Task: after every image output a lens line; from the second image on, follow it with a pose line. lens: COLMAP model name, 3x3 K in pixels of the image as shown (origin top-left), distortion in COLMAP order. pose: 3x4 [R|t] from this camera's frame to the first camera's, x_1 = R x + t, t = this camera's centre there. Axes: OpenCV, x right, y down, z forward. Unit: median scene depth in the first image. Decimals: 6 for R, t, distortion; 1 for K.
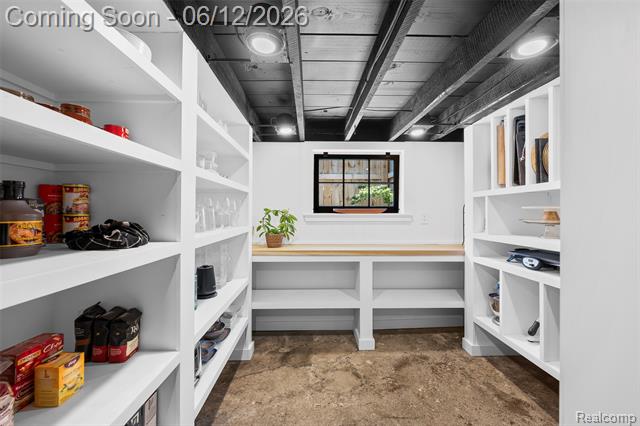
lens RADIAL K [[256.6, 0, 318.0], [0, 256.6, 212.8], [0, 0, 1]] dist [0.003713, -0.000692]
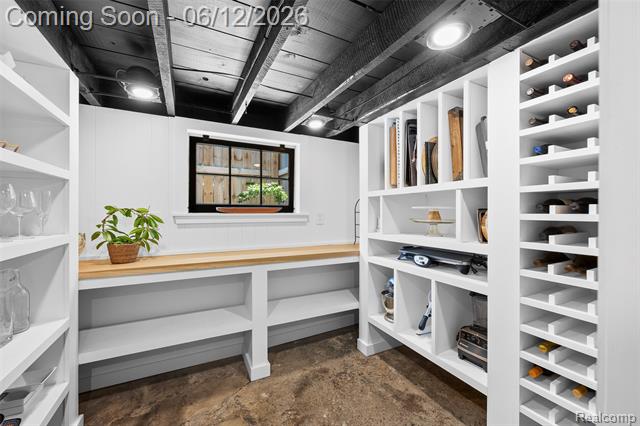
lens RADIAL K [[256.6, 0, 319.8], [0, 256.6, 214.3], [0, 0, 1]] dist [0.003713, -0.000692]
pose [[0.900586, -0.002244, 0.434673, 0.002935], [-0.000833, 0.999976, 0.006888, -0.000077], [-0.434678, -0.006565, 0.900562, 0.175929]]
